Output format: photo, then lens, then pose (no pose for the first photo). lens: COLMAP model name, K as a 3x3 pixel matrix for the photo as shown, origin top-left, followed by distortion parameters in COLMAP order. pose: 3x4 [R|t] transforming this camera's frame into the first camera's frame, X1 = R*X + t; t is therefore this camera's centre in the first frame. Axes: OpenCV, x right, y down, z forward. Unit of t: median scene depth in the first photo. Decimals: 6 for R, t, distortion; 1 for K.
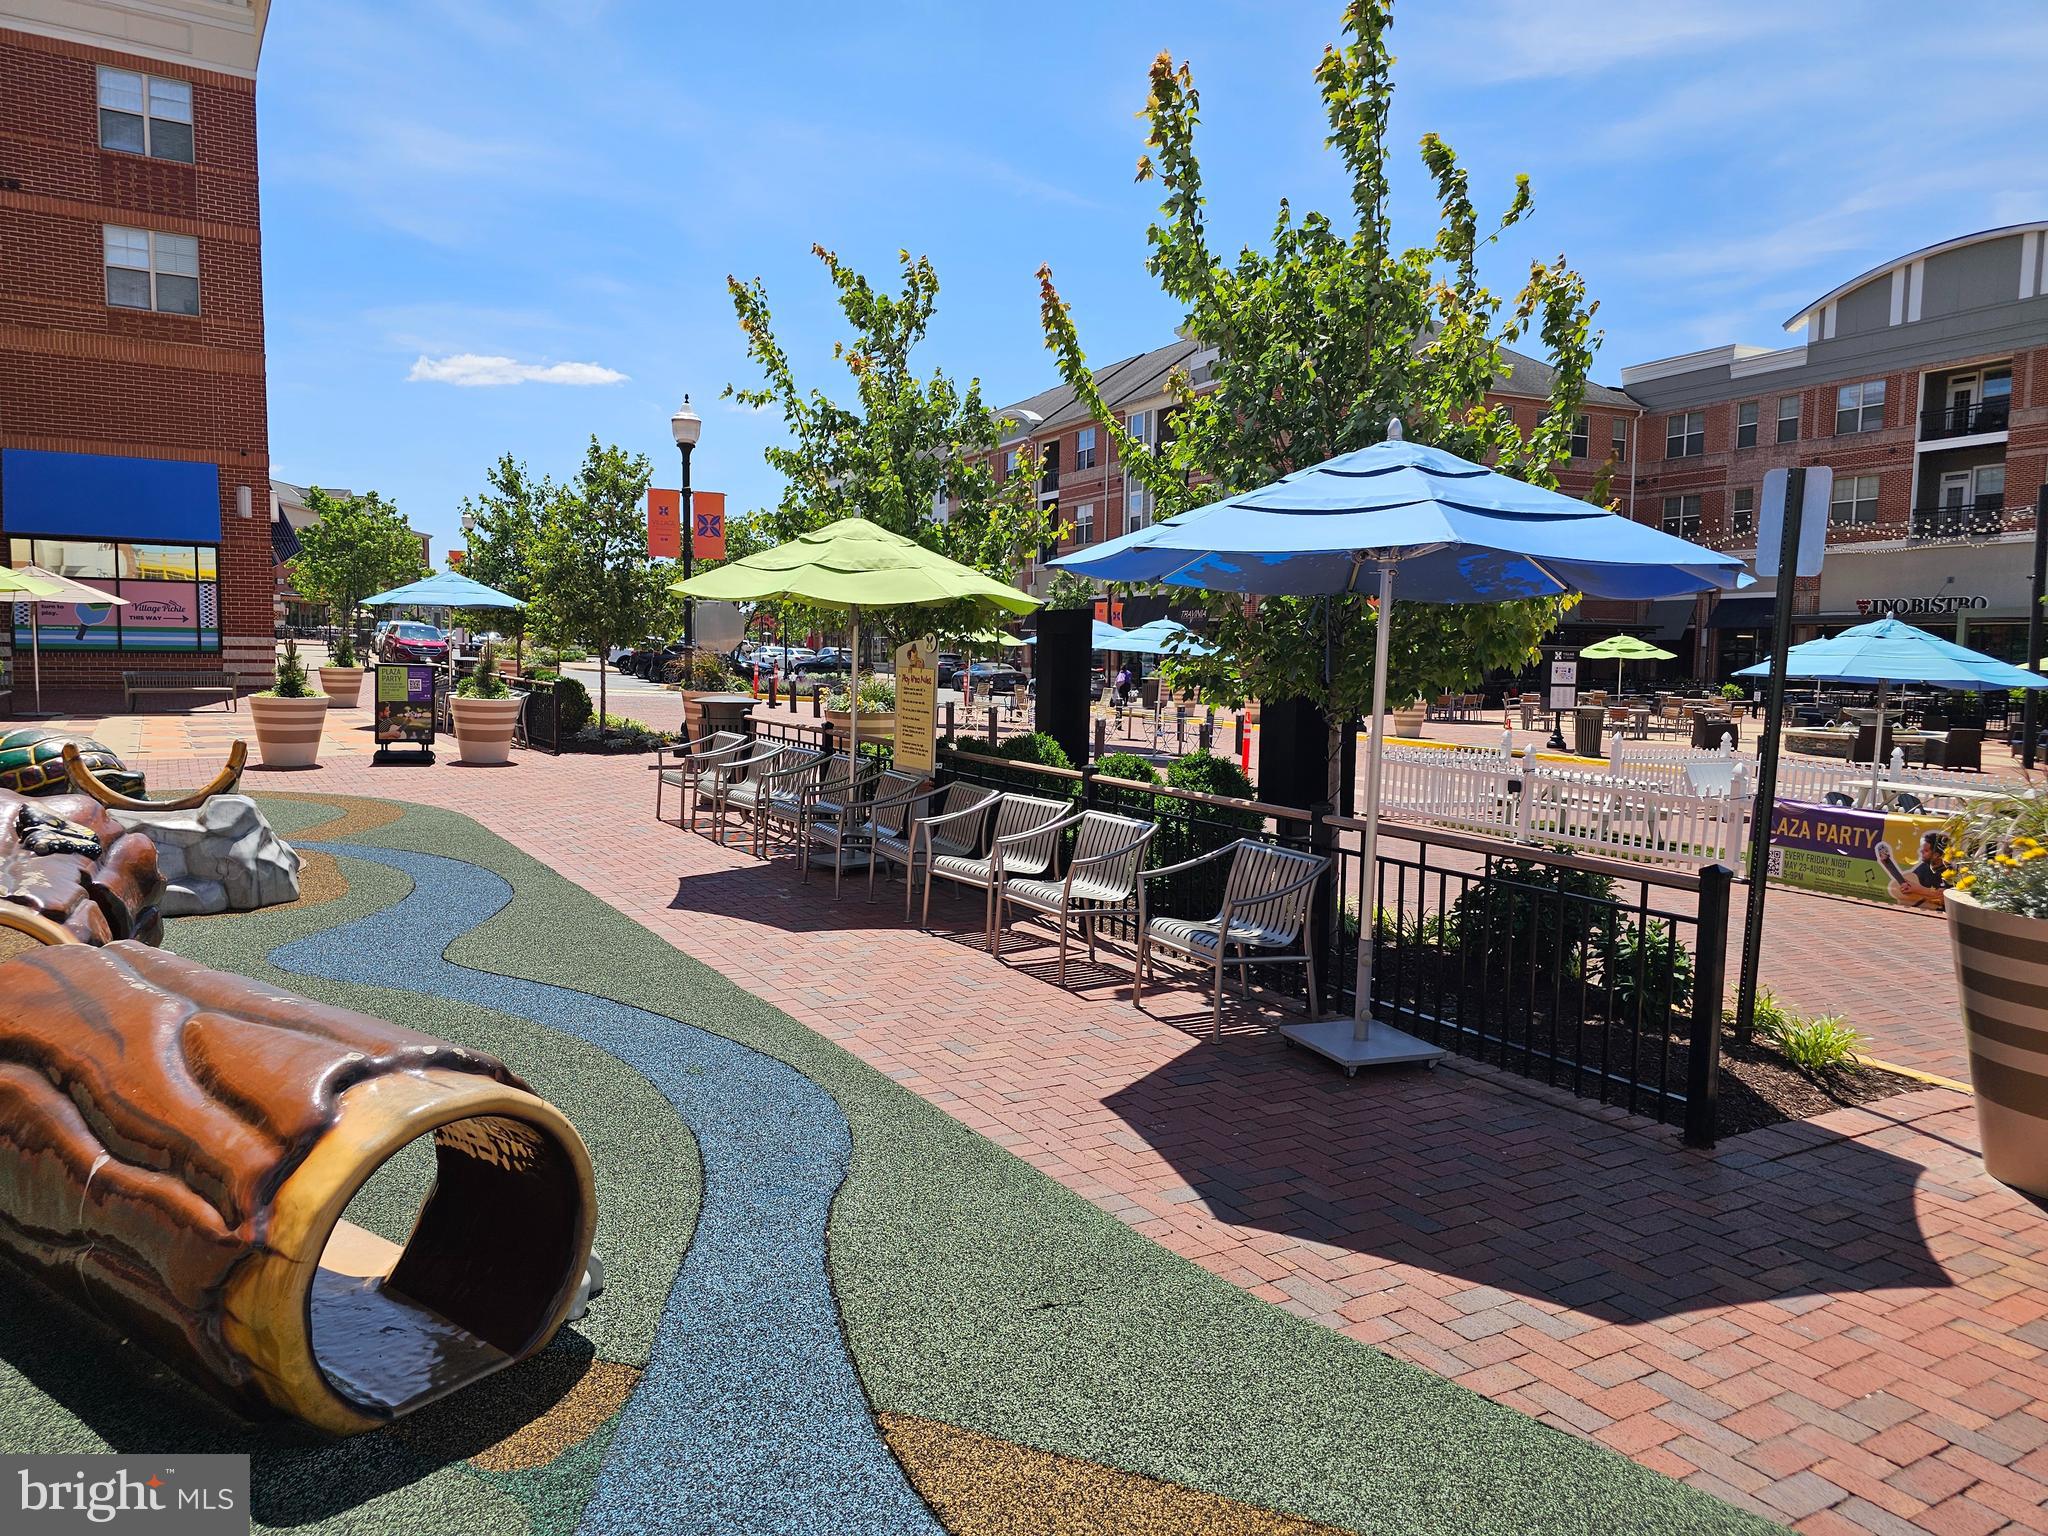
lens RADIAL K [[1305.5, 0, 1024.0], [0, 1305.5, 768.0], [0, 0, 1]] dist [0.007538, -0.001552]
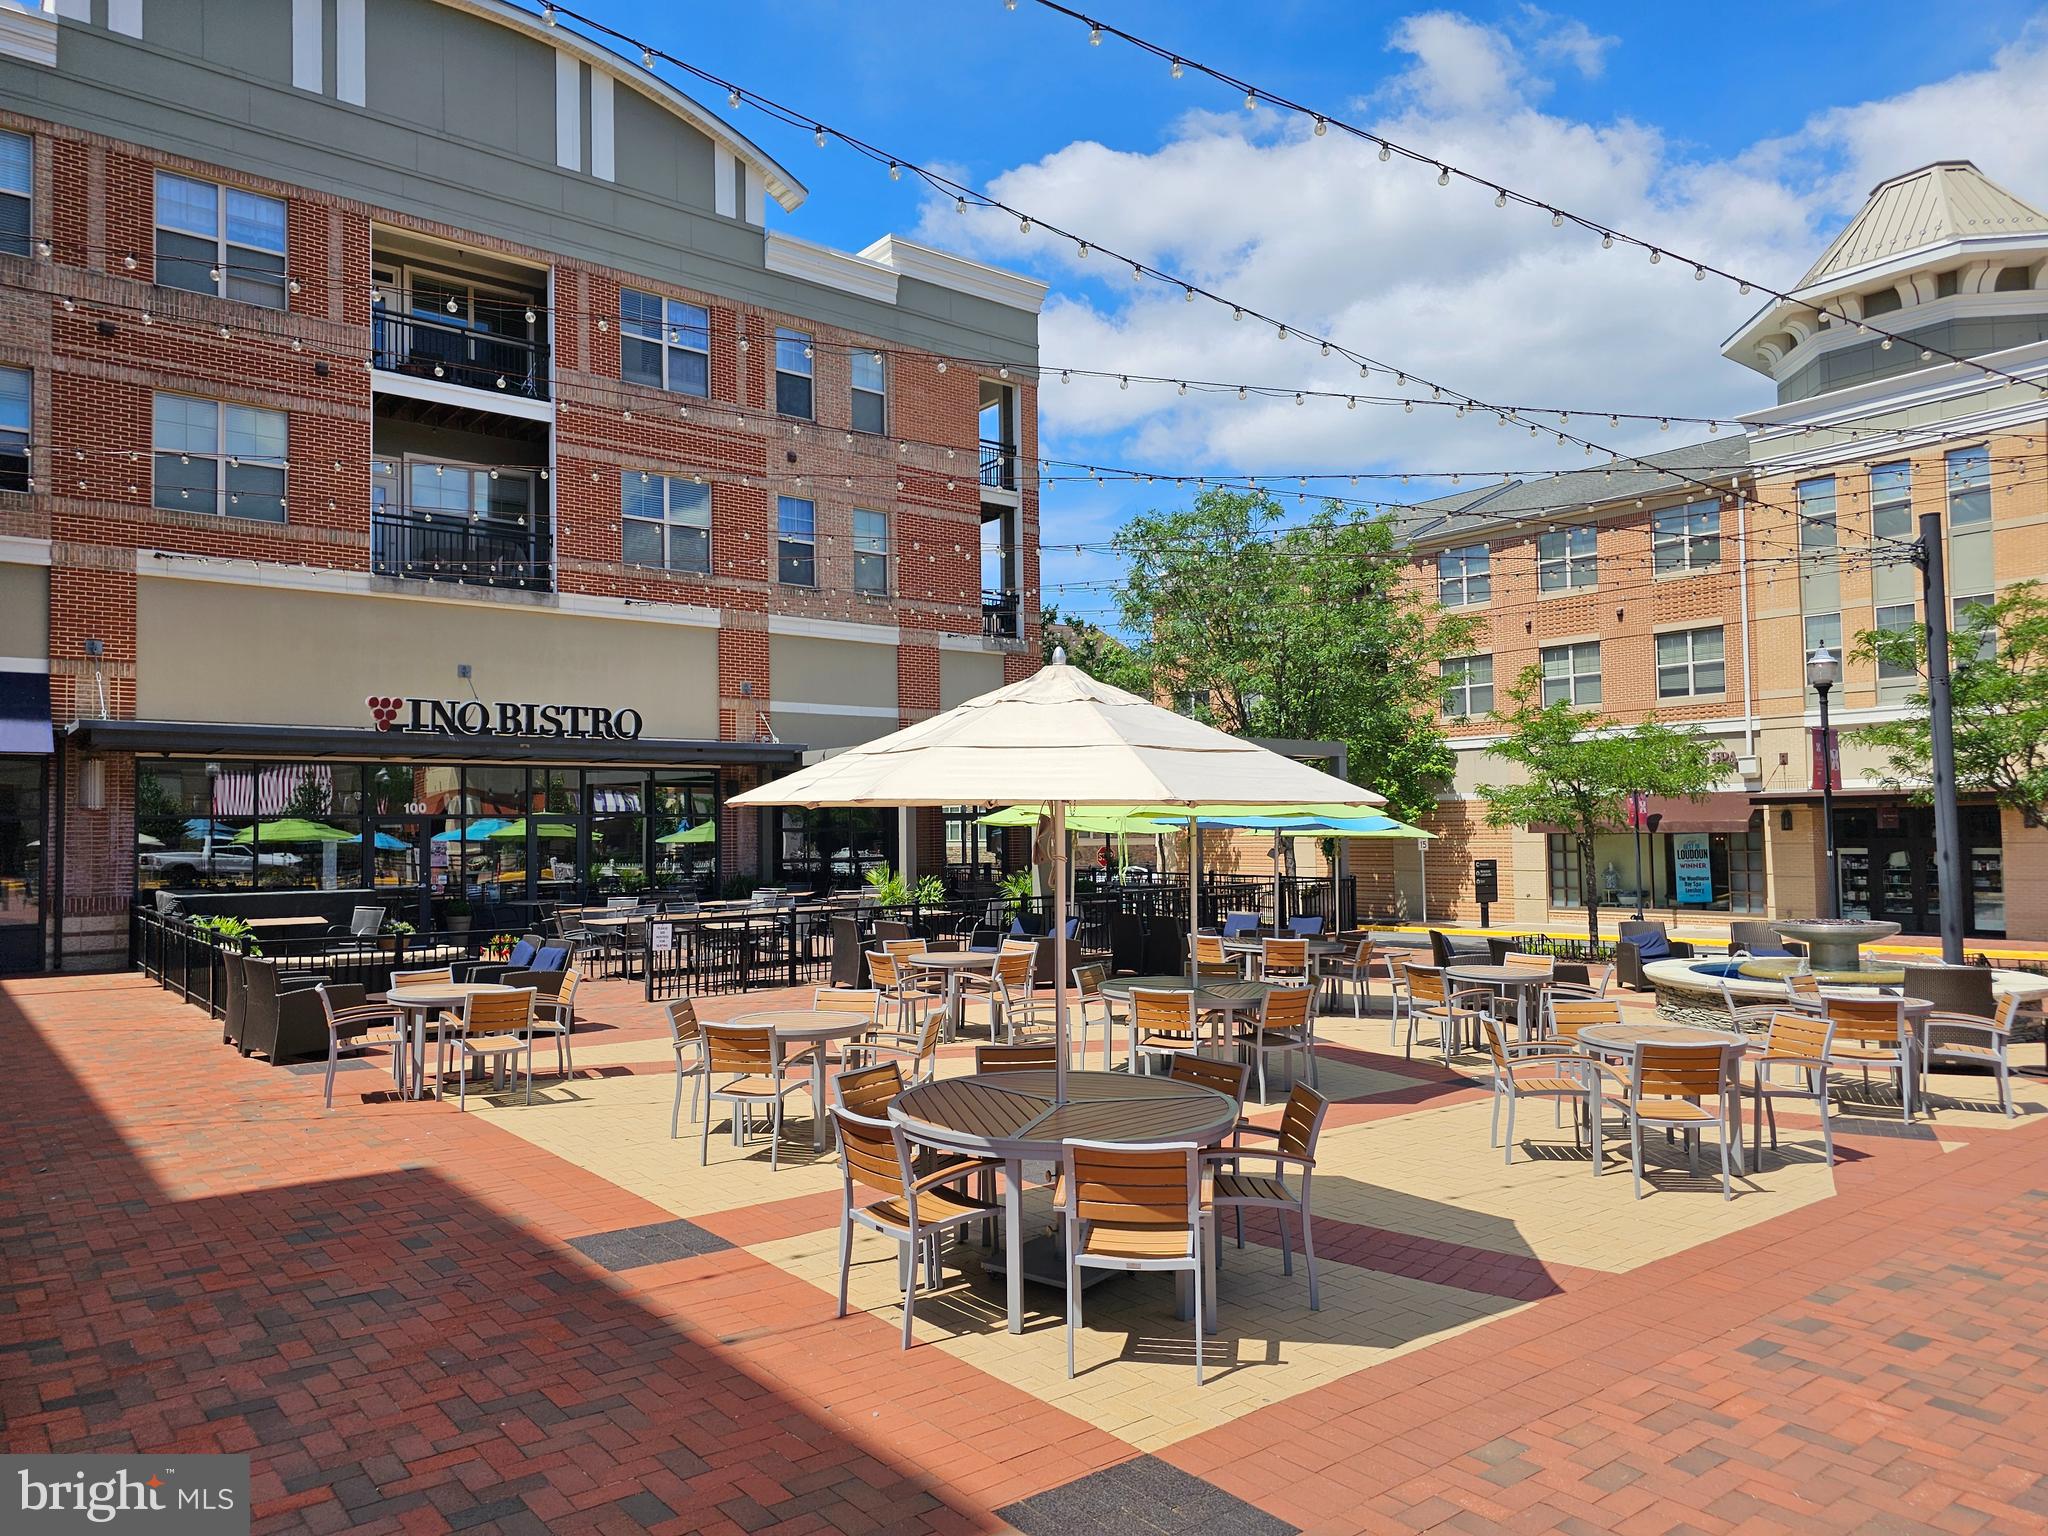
lens RADIAL K [[1330.9, 0, 960.0], [0, 1330.9, 797.6], [0, 0, 1]] dist [0.006783, -0.003042]
pose [[-0.221832, 0.020442, 0.974871, 0.174489], [0.101148, 0.994869, 0.002155, -0.075629], [-0.969825, 0.099084, -0.222761, 0.891527]]
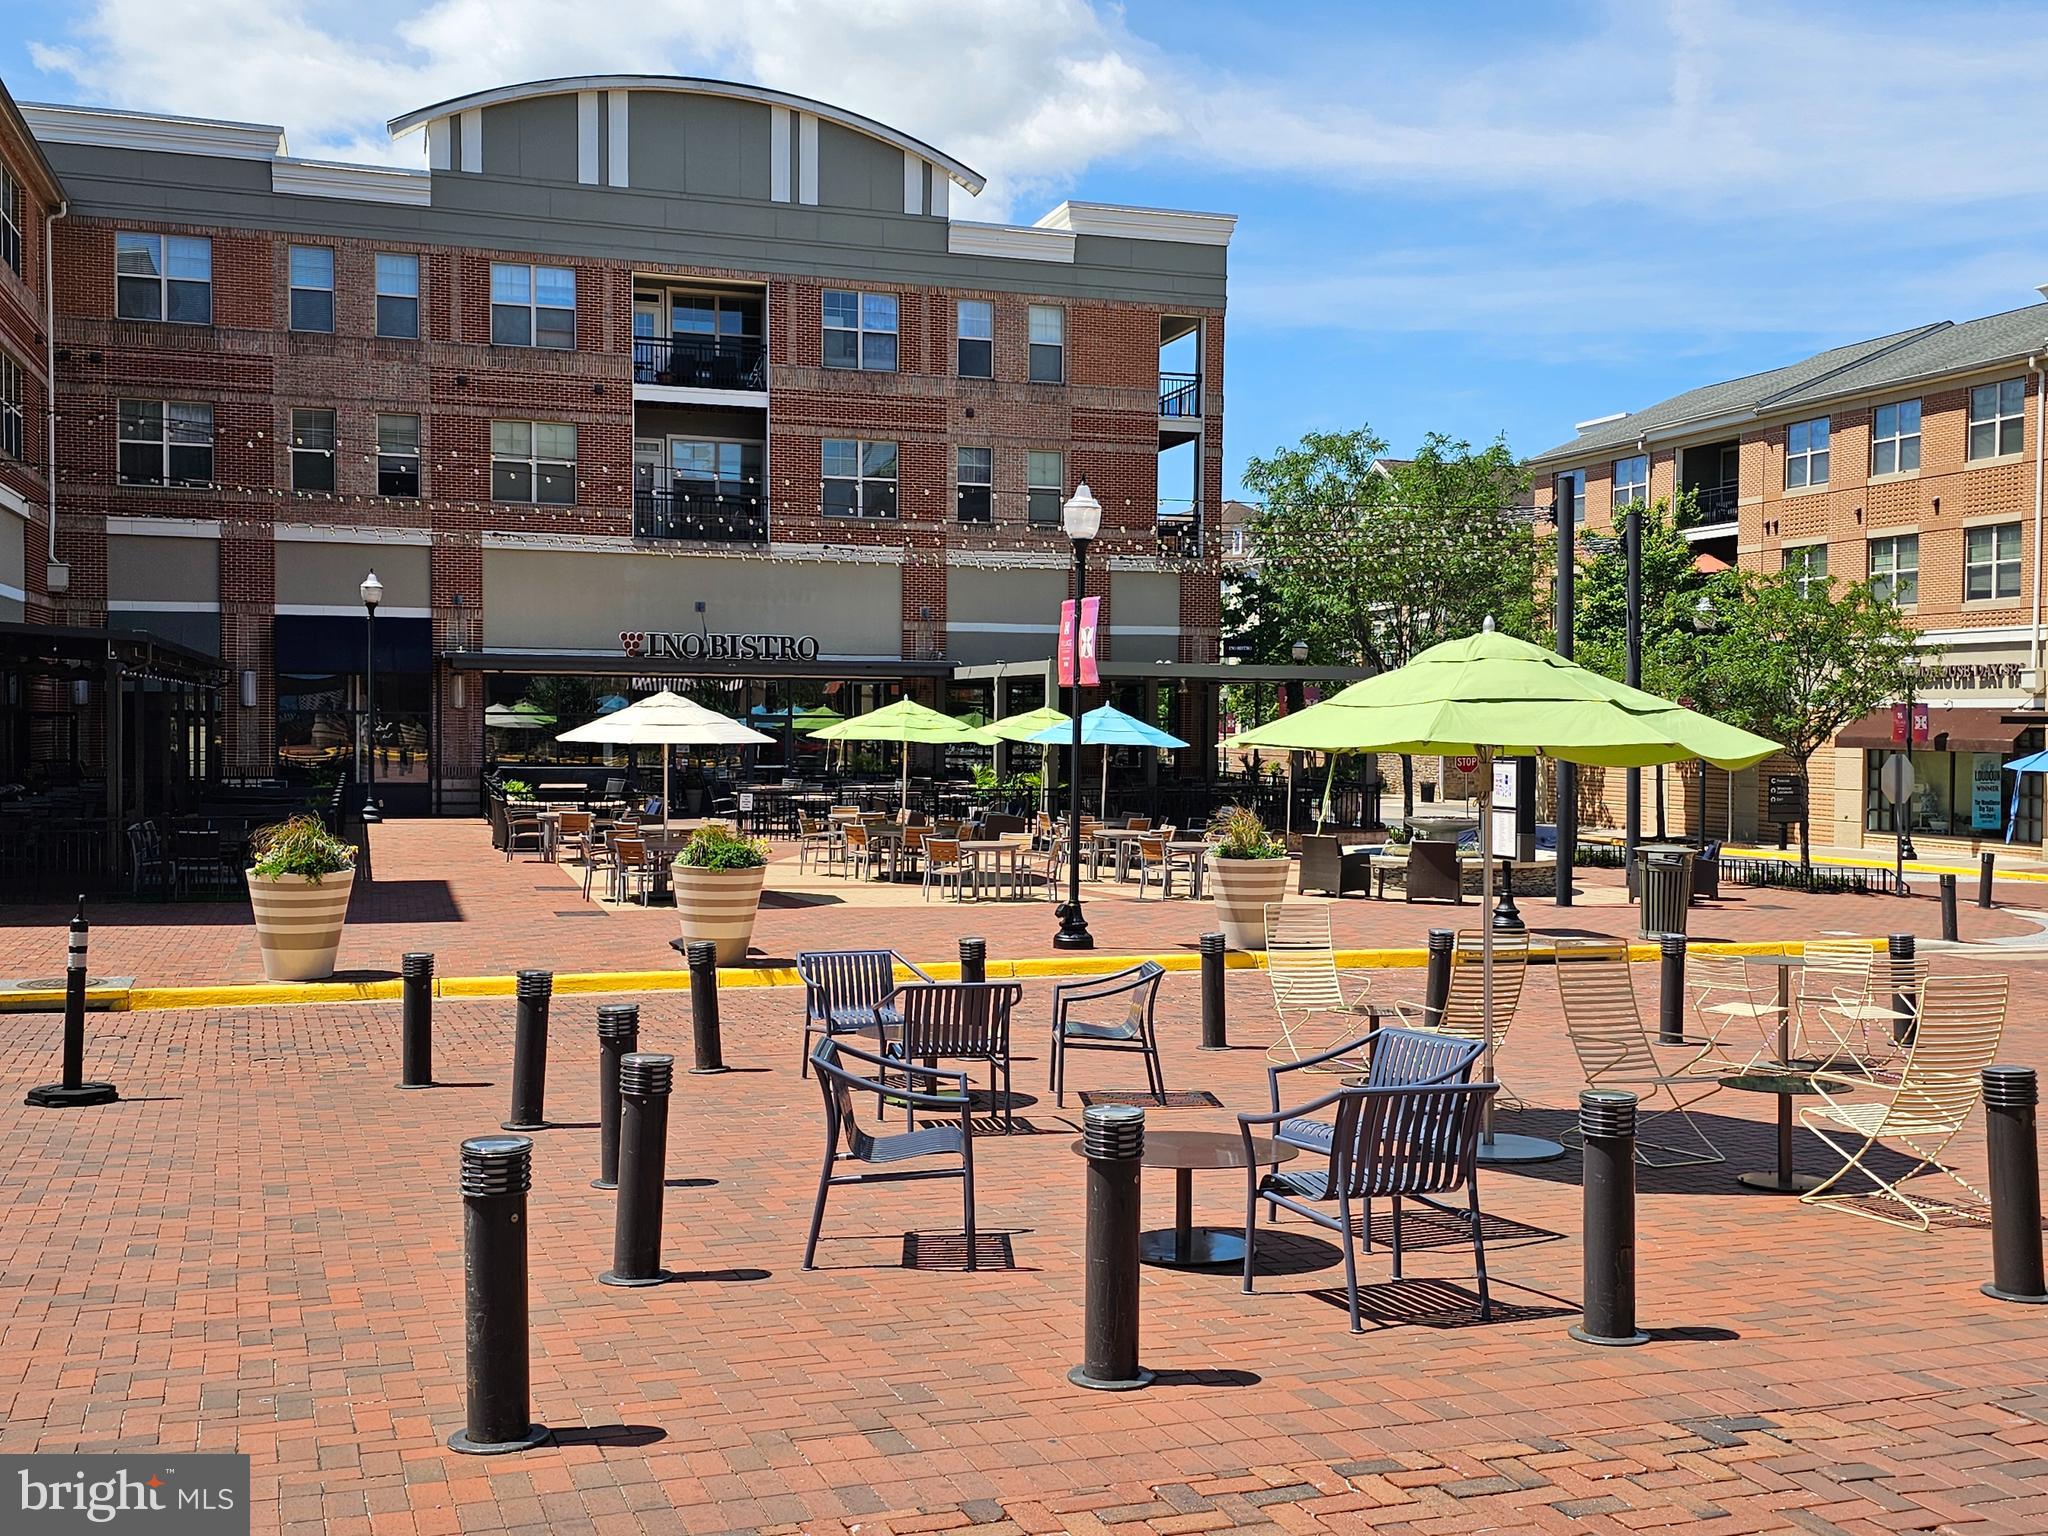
lens RADIAL K [[1944.4, 0, 963.7], [0, 1944.4, 794.4], [0, 0, 1]] dist [0.124619, -0.335562]
pose [[0.141352, -0.048285, 0.988781, -0.225353], [0.084460, 0.995756, 0.036552, -0.071649], [-0.986350, 0.078345, 0.144830, 0.702719]]
